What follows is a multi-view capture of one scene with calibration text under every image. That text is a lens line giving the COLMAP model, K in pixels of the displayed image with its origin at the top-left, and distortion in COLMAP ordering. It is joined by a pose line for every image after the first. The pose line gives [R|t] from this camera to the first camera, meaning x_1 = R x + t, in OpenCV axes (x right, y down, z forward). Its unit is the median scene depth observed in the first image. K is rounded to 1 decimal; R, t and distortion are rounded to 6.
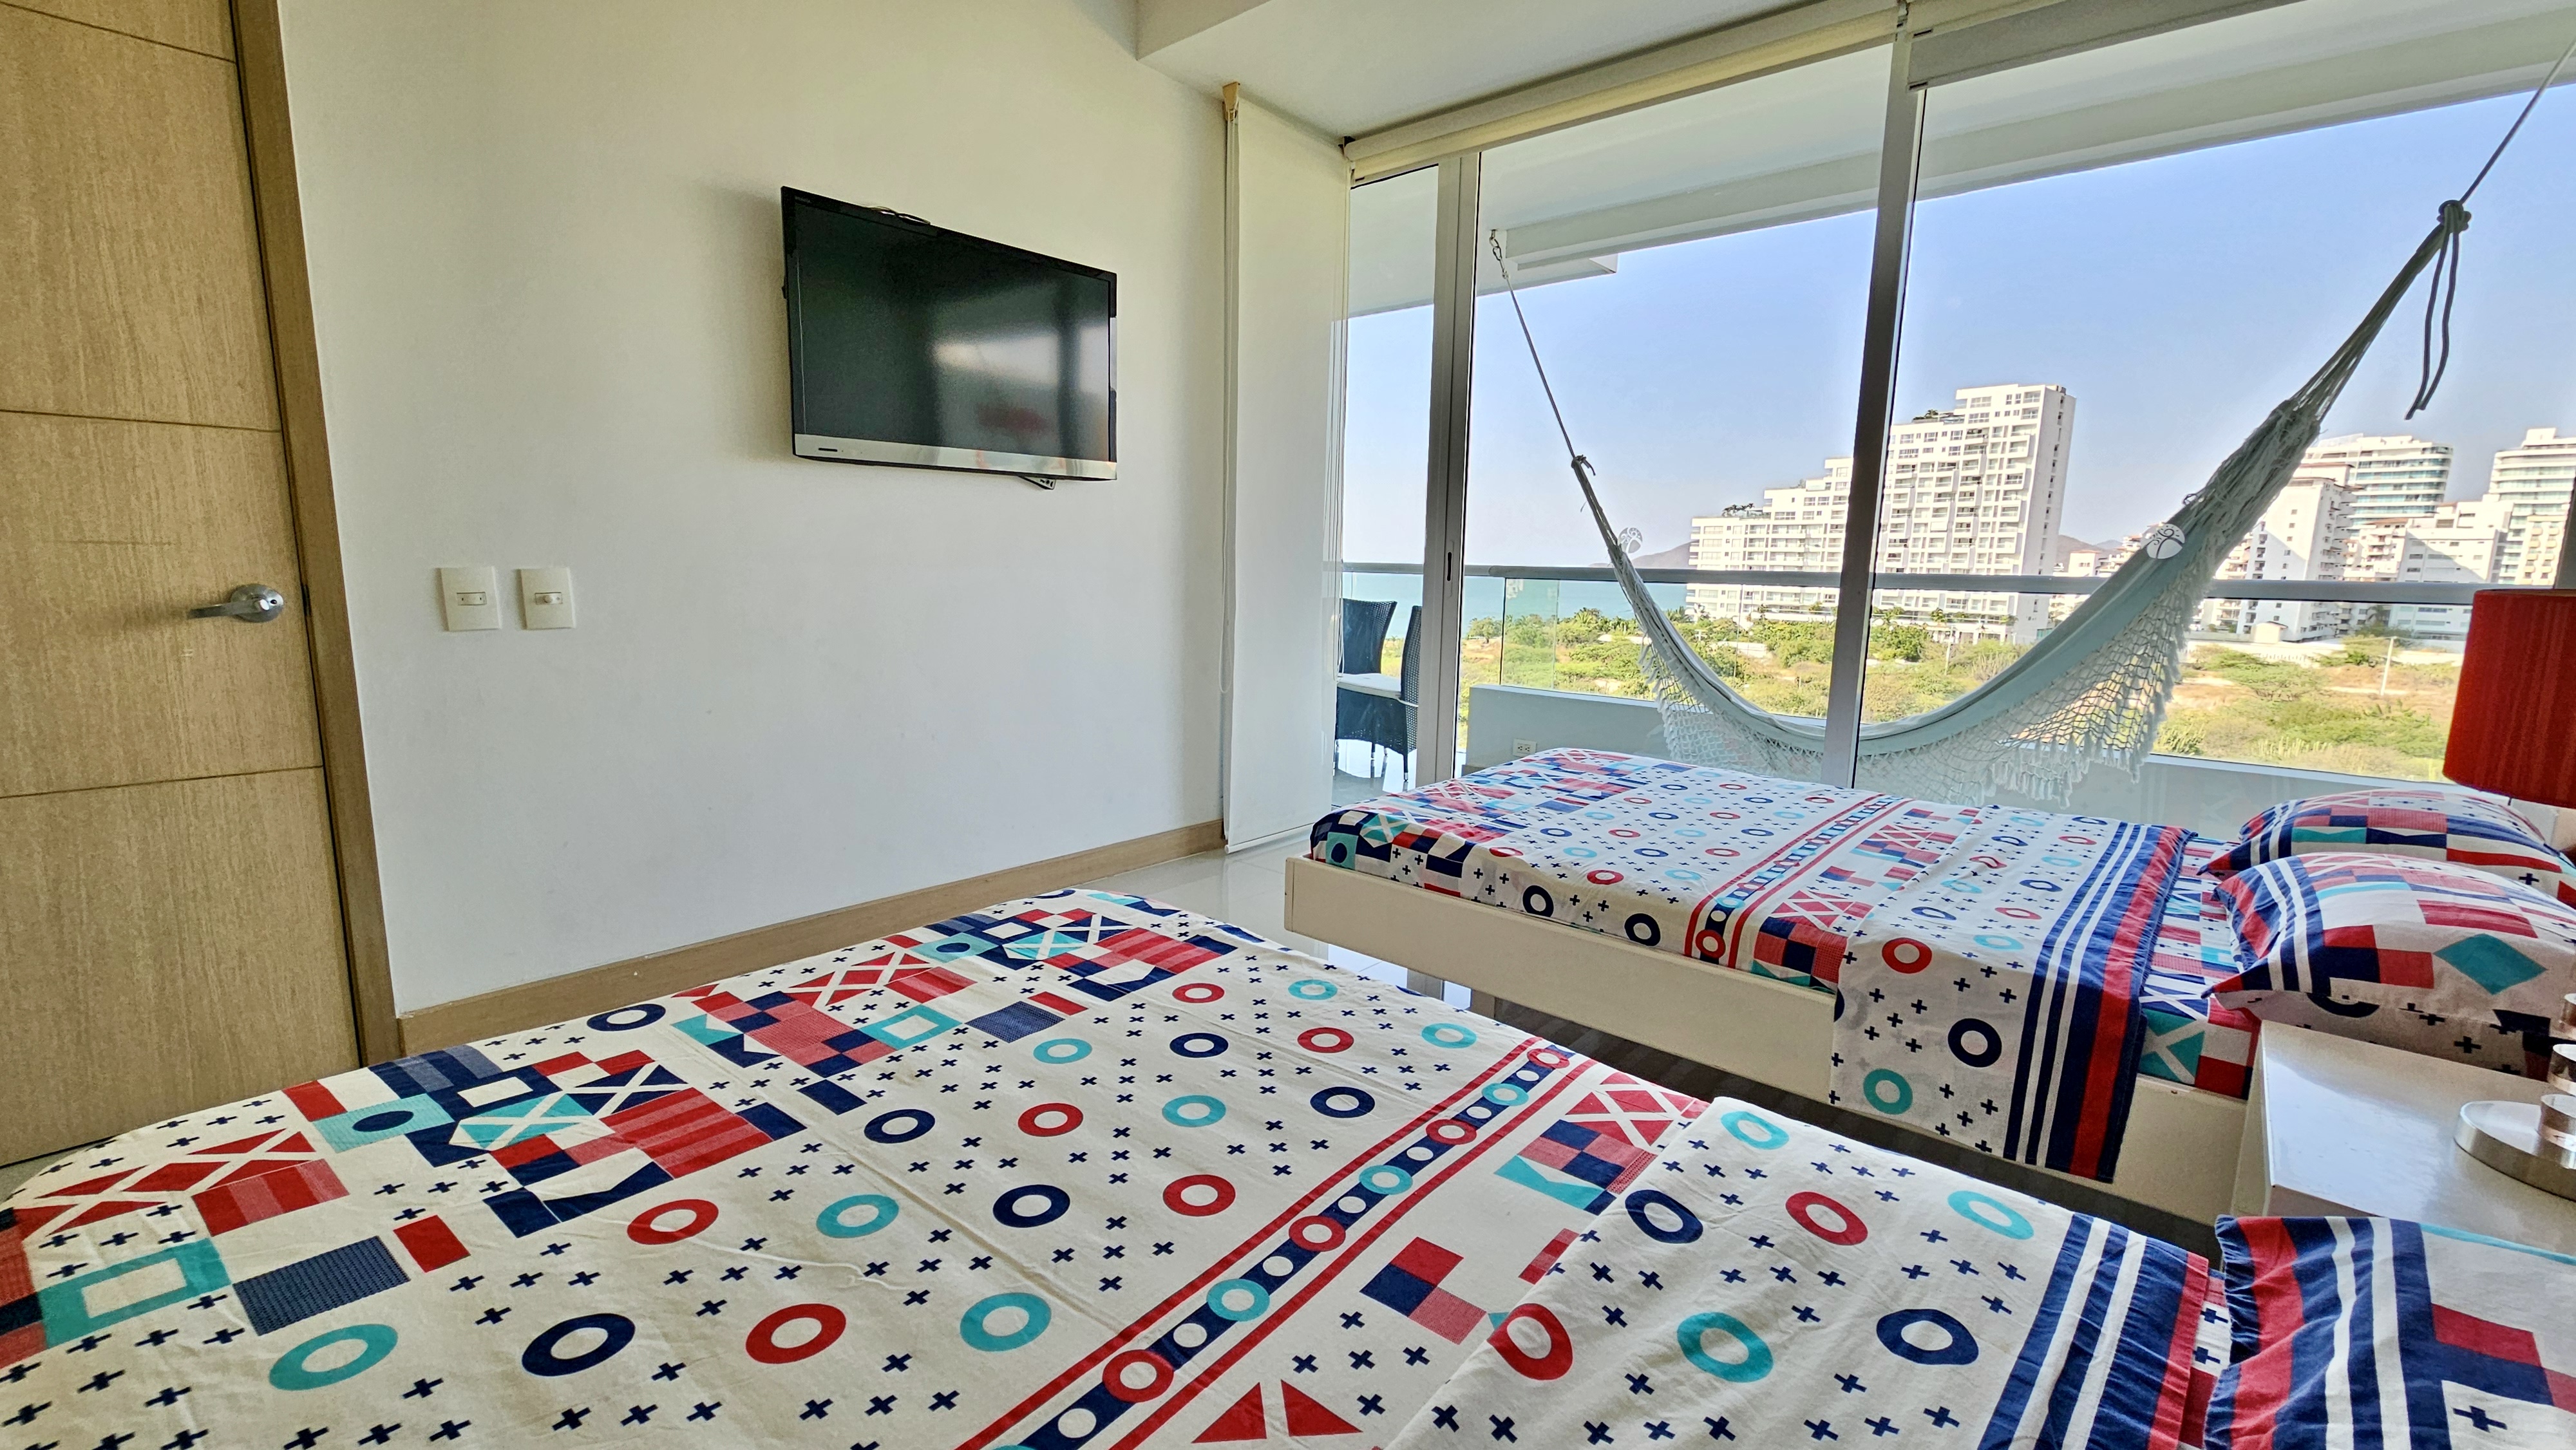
lens RADIAL K [[1045.7, 0, 1294.8], [0, 1045.7, 720.3], [0, 0, 1]] dist [-0.006627, 0.001084]
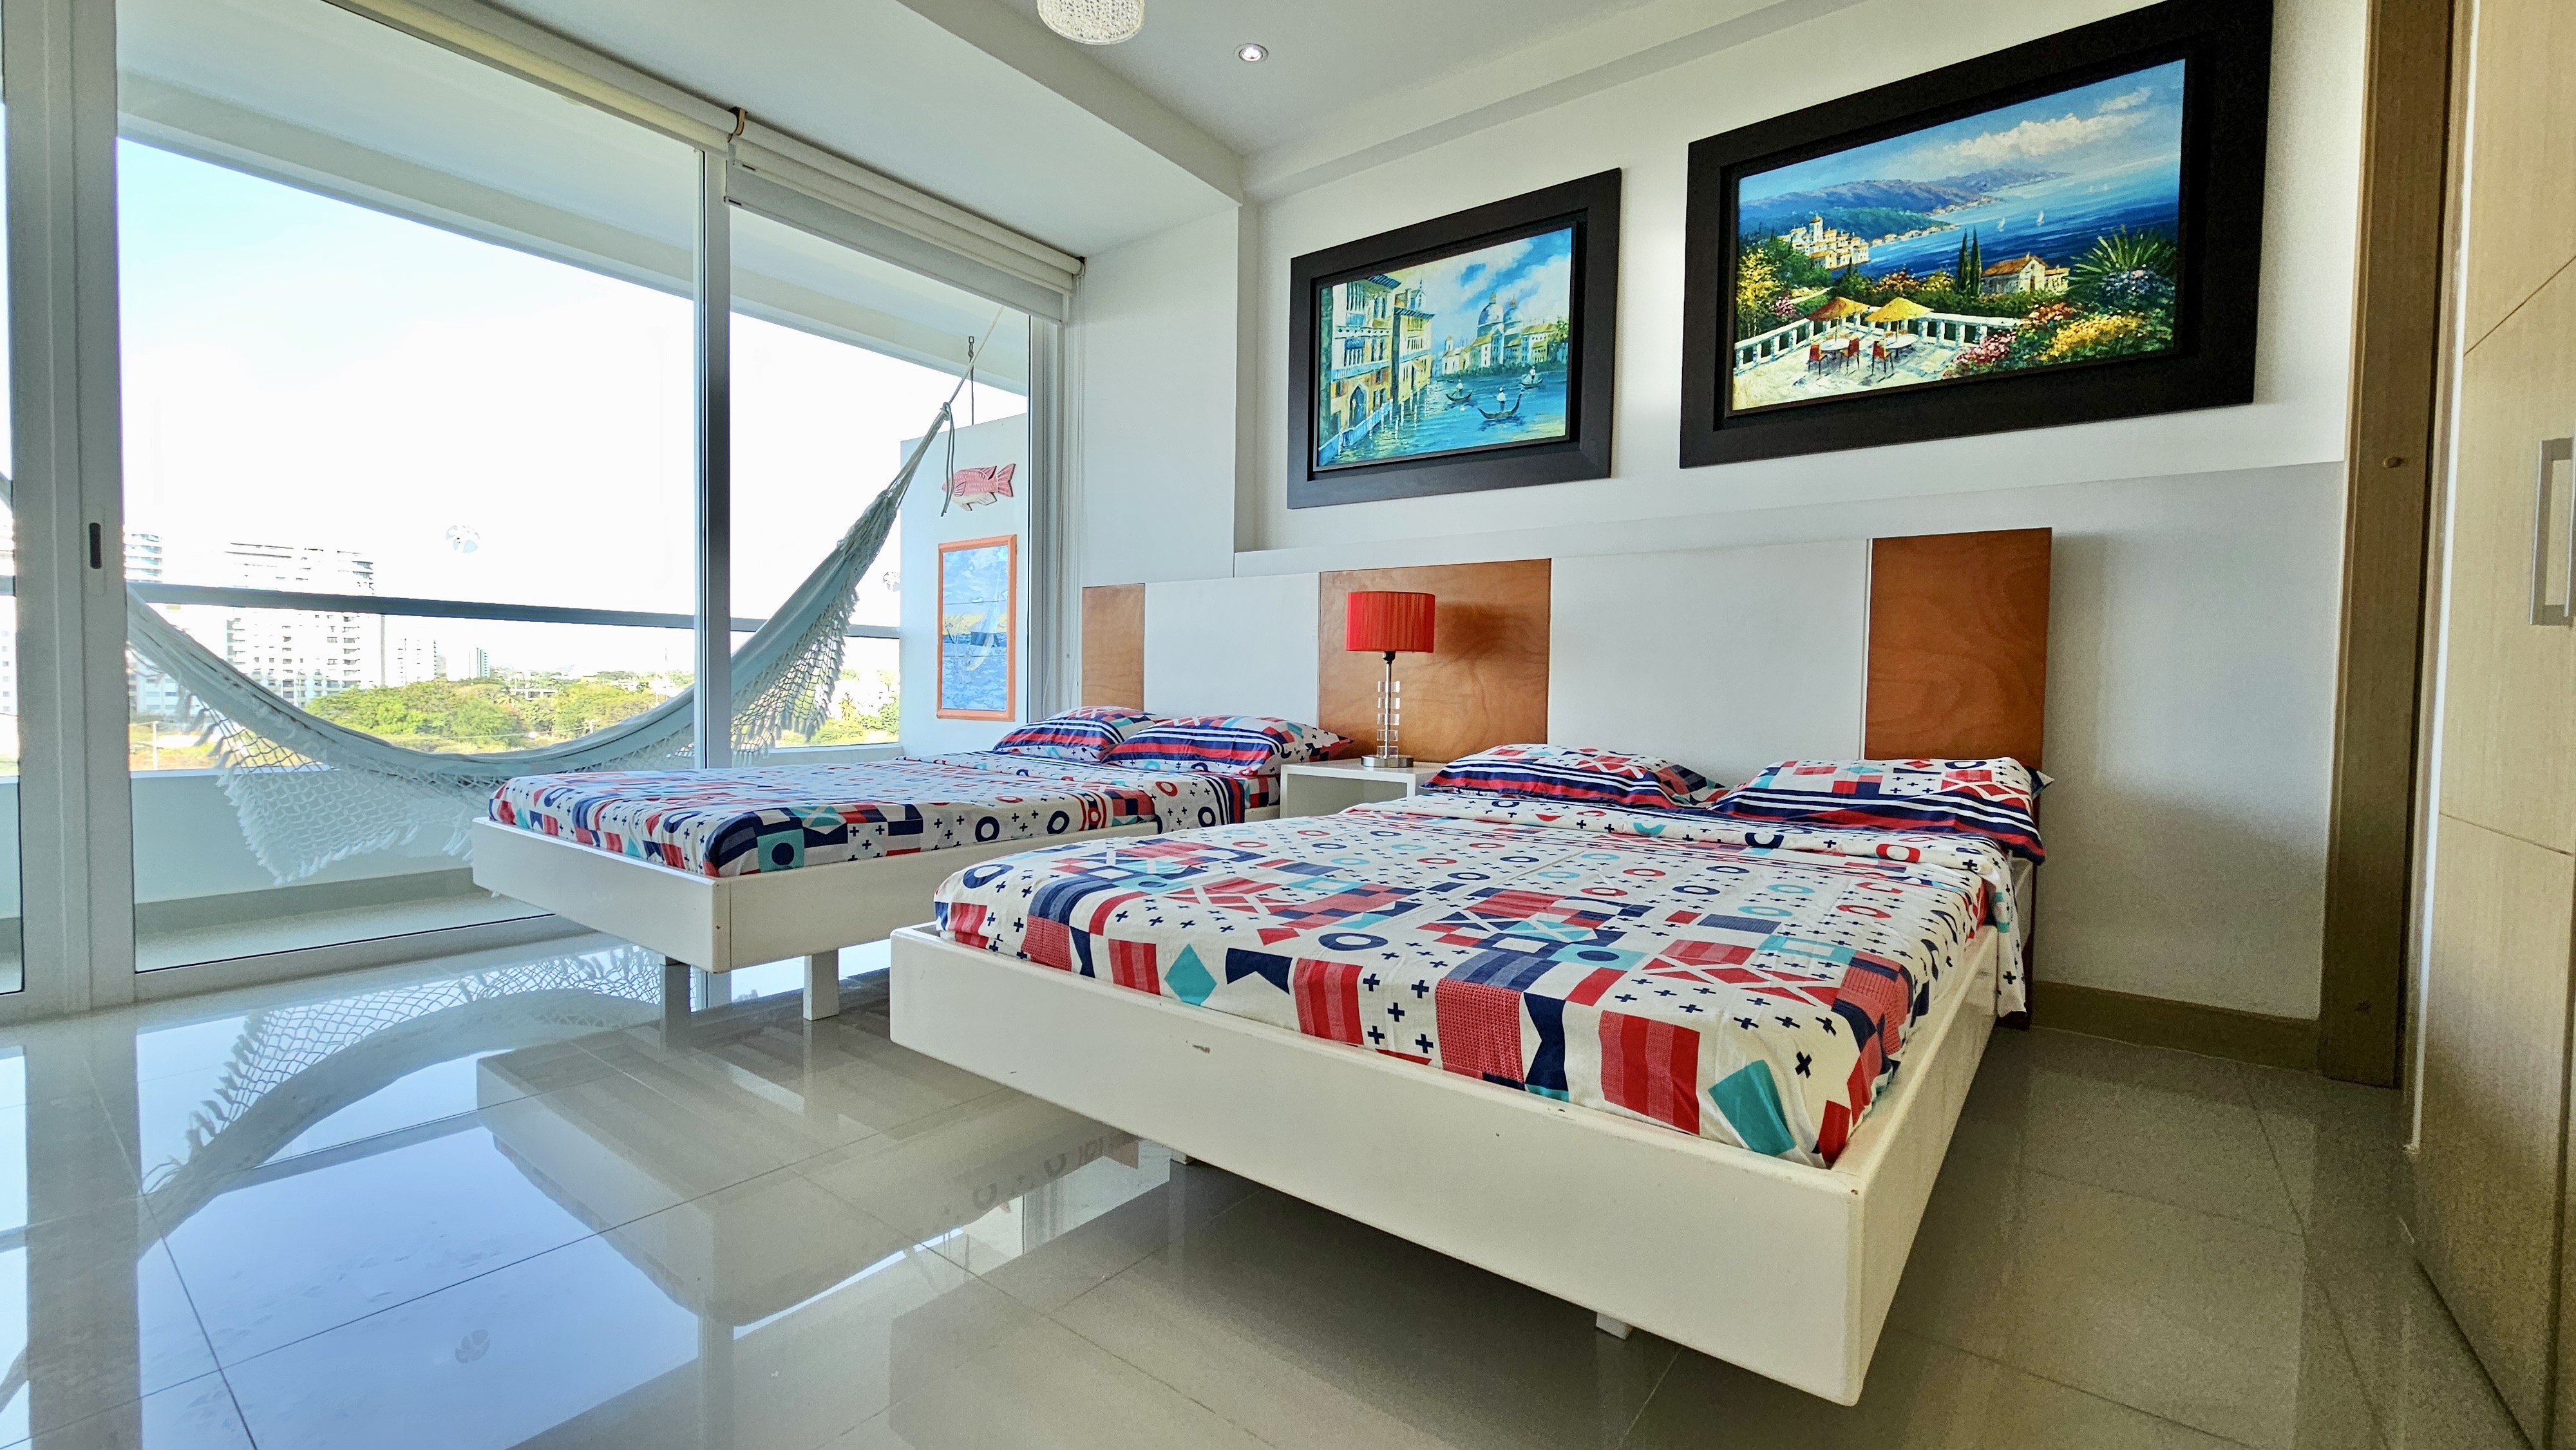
lens RADIAL K [[1045.7, 0, 1269.7], [0, 1045.7, 718.4], [0, 0, 1]] dist [-0.006627, 0.001084]
pose [[-0.046753, -0.051002, 0.997604, -1.003454], [0.129156, 0.990004, 0.056666, 0.016615], [-0.990522, 0.131496, -0.039699, 0.698461]]
